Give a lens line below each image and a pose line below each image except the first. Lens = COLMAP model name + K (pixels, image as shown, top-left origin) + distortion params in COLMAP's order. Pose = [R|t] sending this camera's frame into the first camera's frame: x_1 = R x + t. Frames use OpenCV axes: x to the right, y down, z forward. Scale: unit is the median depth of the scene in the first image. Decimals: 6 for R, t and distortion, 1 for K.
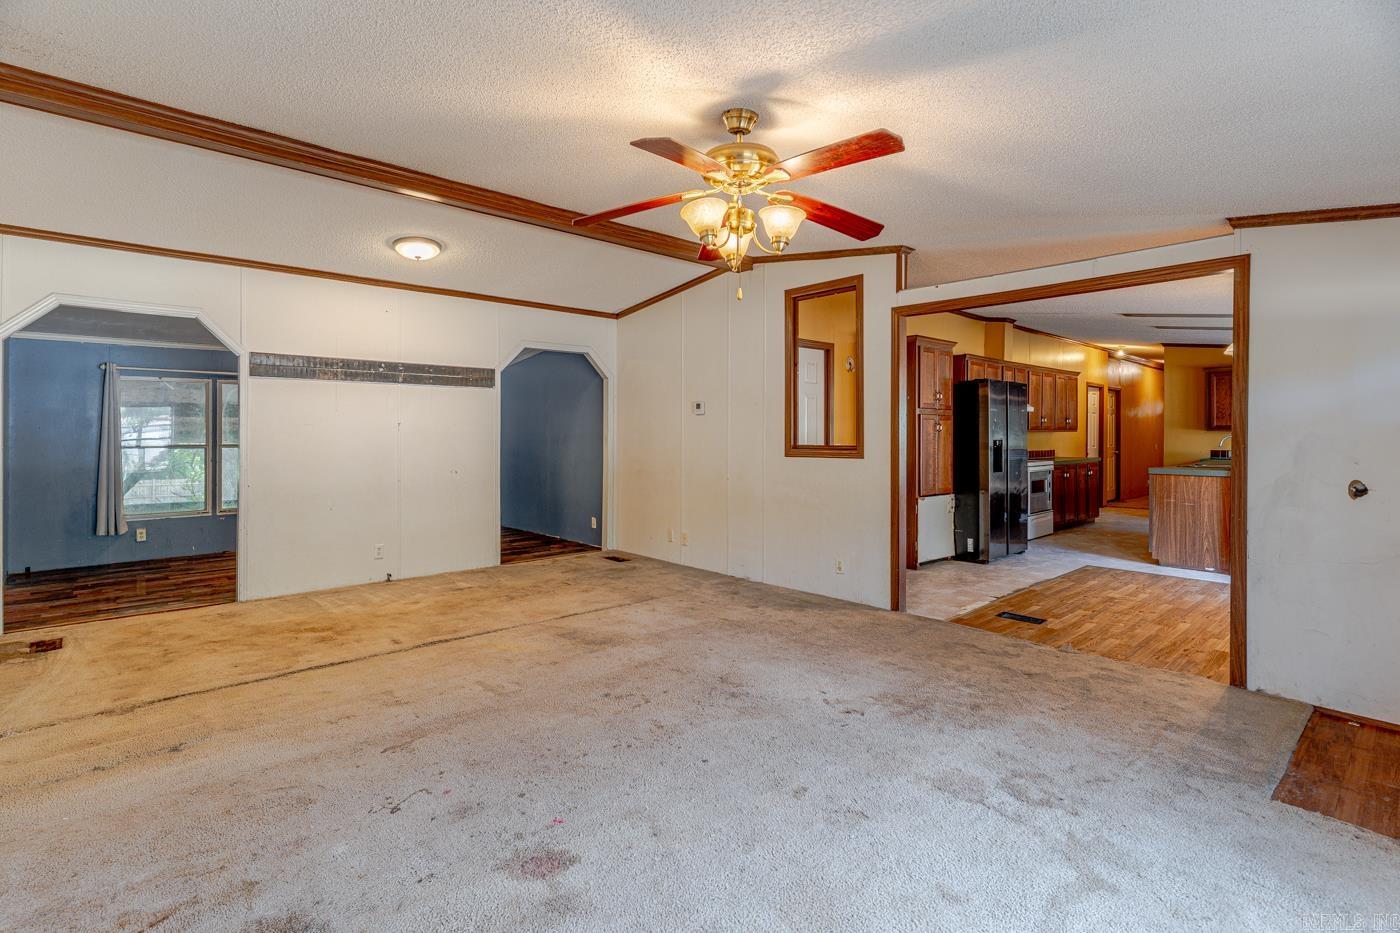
lens RADIAL K [[684.5, 0, 689.1], [0, 684.5, 453.5], [0, 0, 1]] dist [-0.001499, -0.000025]
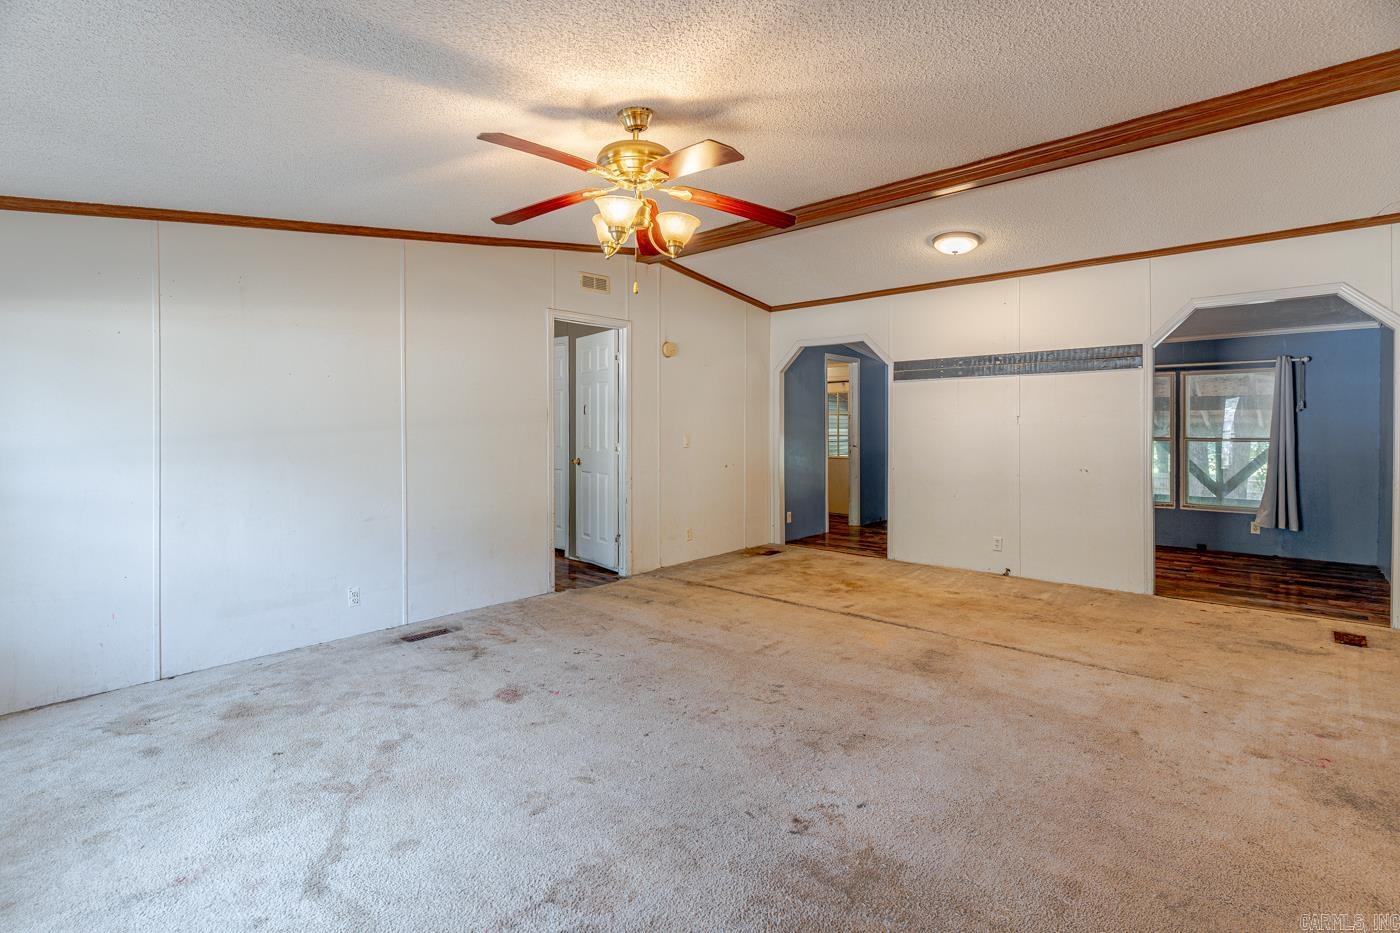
lens RADIAL K [[684.5, 0, 689.1], [0, 684.5, 453.5], [0, 0, 1]] dist [-0.001499, -0.000025]
pose [[0.090752, 0.036790, -0.995194, 0.716925], [-0.027527, 0.999028, 0.034422, -0.016174], [0.995493, 0.024271, 0.091677, 0.644103]]
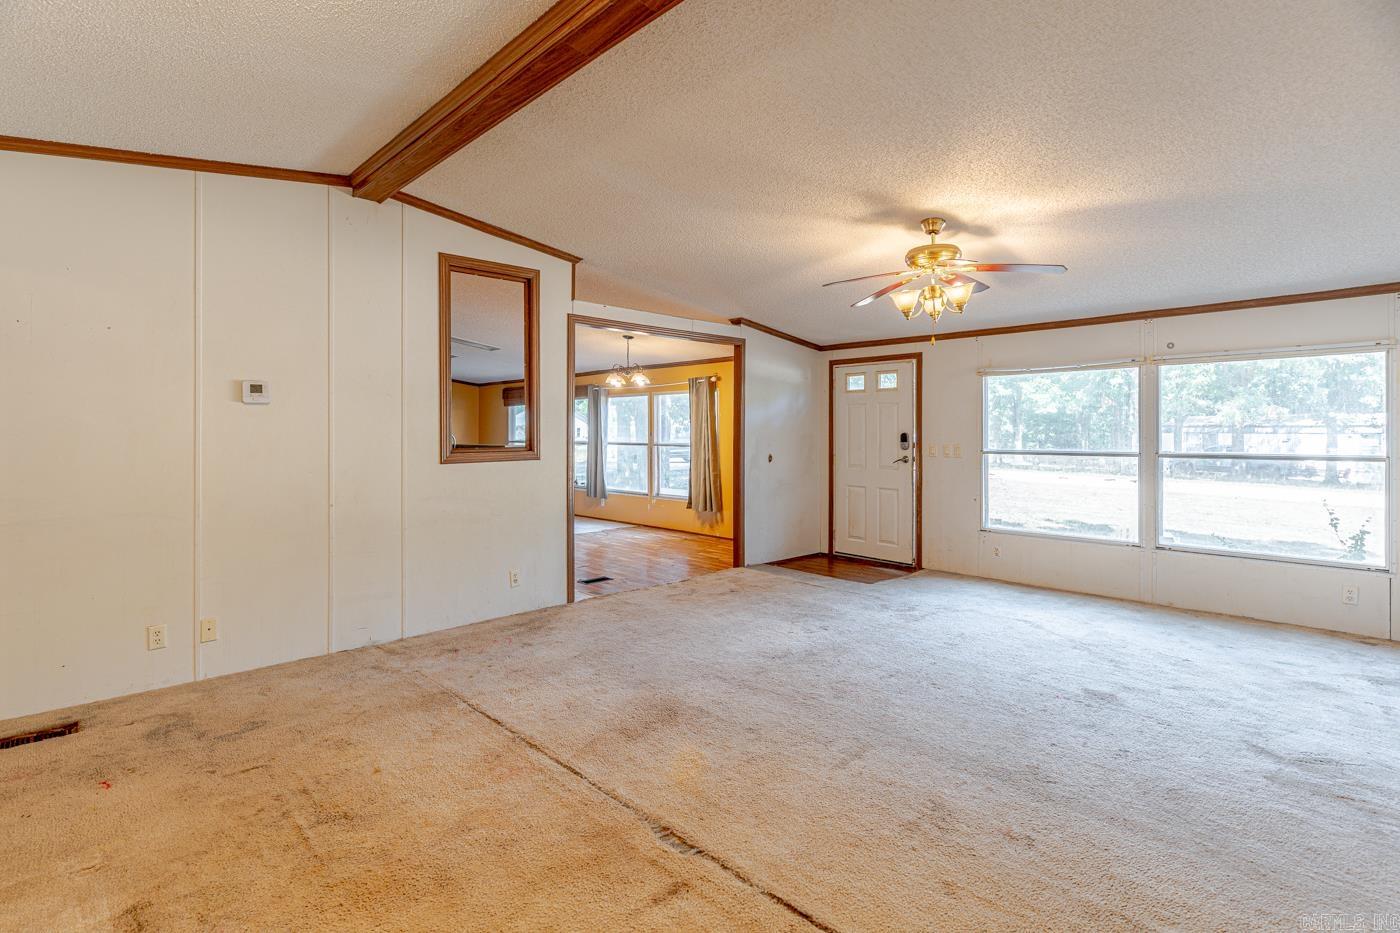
lens RADIAL K [[673.3, 0, 703.2], [0, 673.3, 443.8], [0, 0, 1]] dist [-0.002391, -0.000249]
pose [[-0.040437, -0.019831, 0.998985, -0.906581], [0.032306, 0.999254, 0.021144, -0.035269], [-0.998660, 0.033128, -0.039766, 1.023409]]
